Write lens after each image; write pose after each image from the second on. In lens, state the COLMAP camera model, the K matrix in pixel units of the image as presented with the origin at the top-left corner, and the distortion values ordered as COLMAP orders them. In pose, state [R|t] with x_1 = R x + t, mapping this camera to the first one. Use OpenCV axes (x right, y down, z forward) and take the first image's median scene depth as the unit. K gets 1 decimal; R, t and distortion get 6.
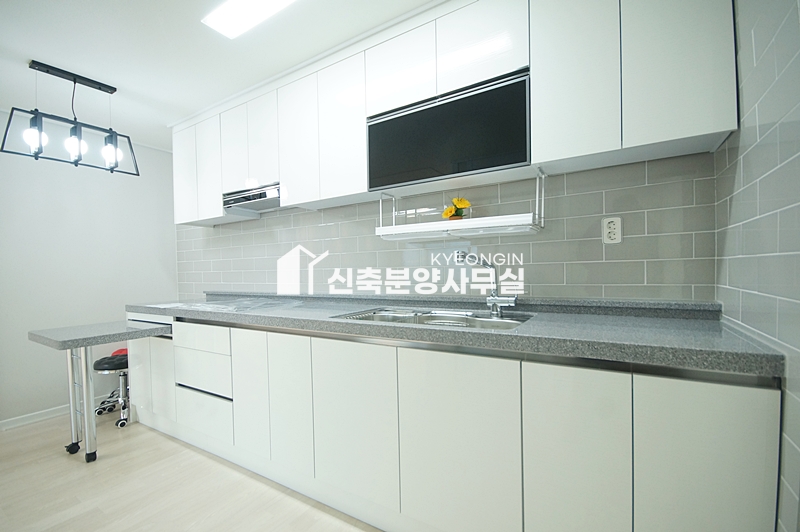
lens RADIAL K [[352.3, 0, 399.5], [0, 352.3, 274.1], [0, 0, 1]] dist [-0.059019, -0.000055]
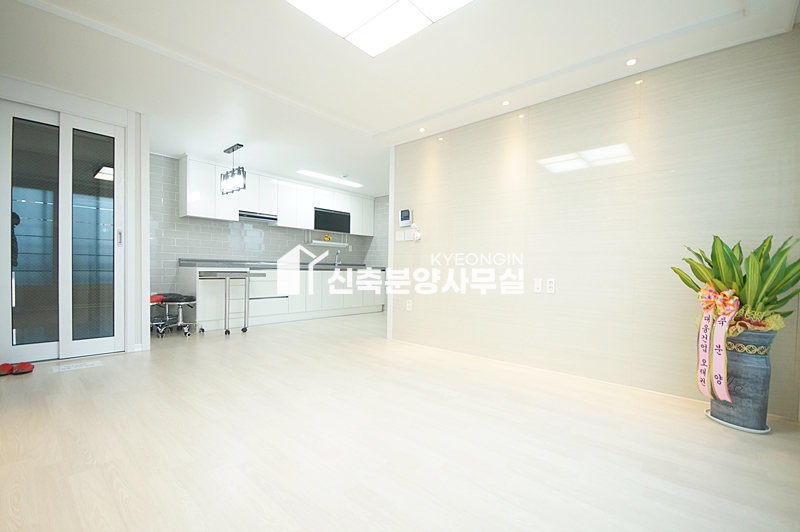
lens RADIAL K [[352.3, 0, 399.5], [0, 352.3, 274.1], [0, 0, 1]] dist [-0.059019, -0.000055]
pose [[0.170712, 0.012618, 0.985240, -3.278094], [-0.009336, 0.999894, -0.011188, 0.220428], [-0.985277, -0.007288, 0.170812, -0.389676]]
